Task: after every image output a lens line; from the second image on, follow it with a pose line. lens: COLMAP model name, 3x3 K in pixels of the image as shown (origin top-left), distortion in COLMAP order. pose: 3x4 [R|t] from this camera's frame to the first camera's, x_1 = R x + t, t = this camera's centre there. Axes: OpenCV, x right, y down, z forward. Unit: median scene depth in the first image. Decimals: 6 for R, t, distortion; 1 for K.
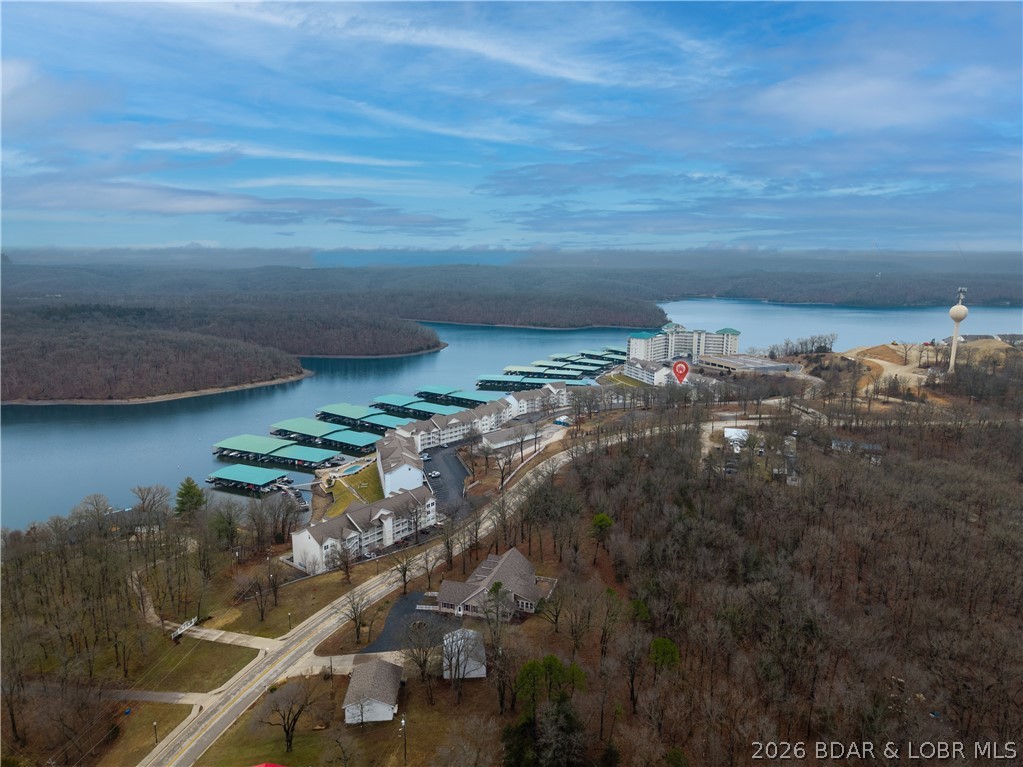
lens RADIAL K [[680.0, 0, 515.2], [0, 680.0, 381.2], [0, 0, 1]] dist [0.052541, -0.078702]
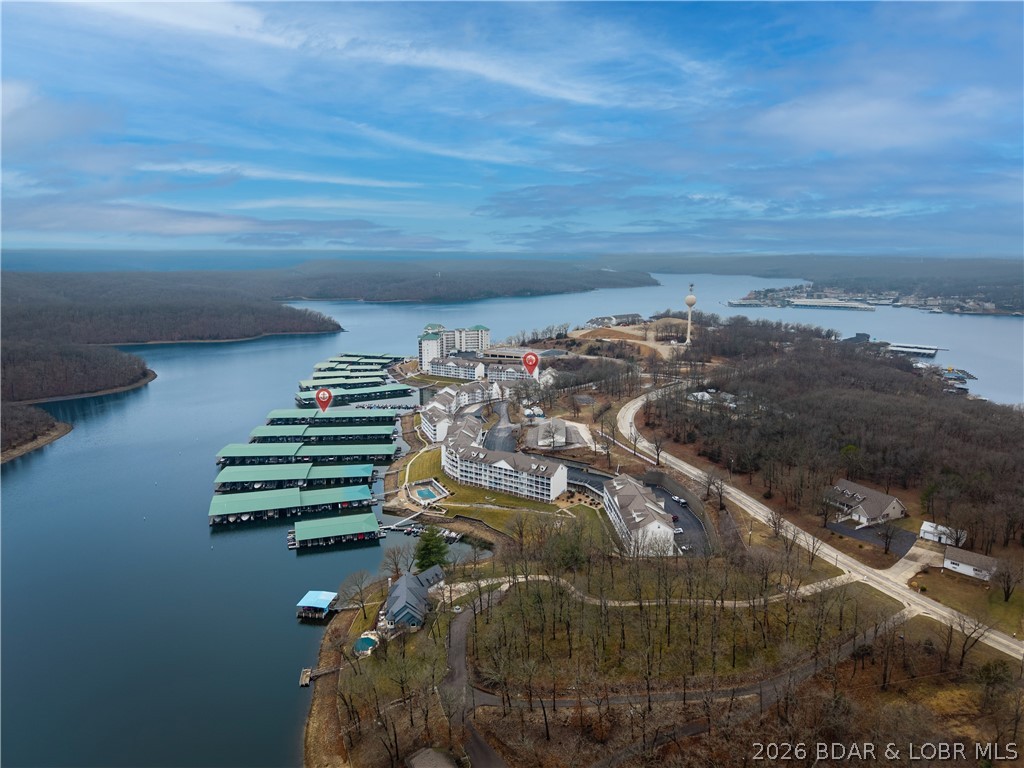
lens RADIAL K [[680.7, 0, 515.7], [0, 680.7, 381.7], [0, 0, 1]] dist [0.052541, -0.078702]
pose [[0.744352, -0.125442, 0.655899, -0.332916], [0.124121, 0.991072, 0.048686, -0.025618], [-0.656151, 0.045171, 0.753277, 0.085070]]
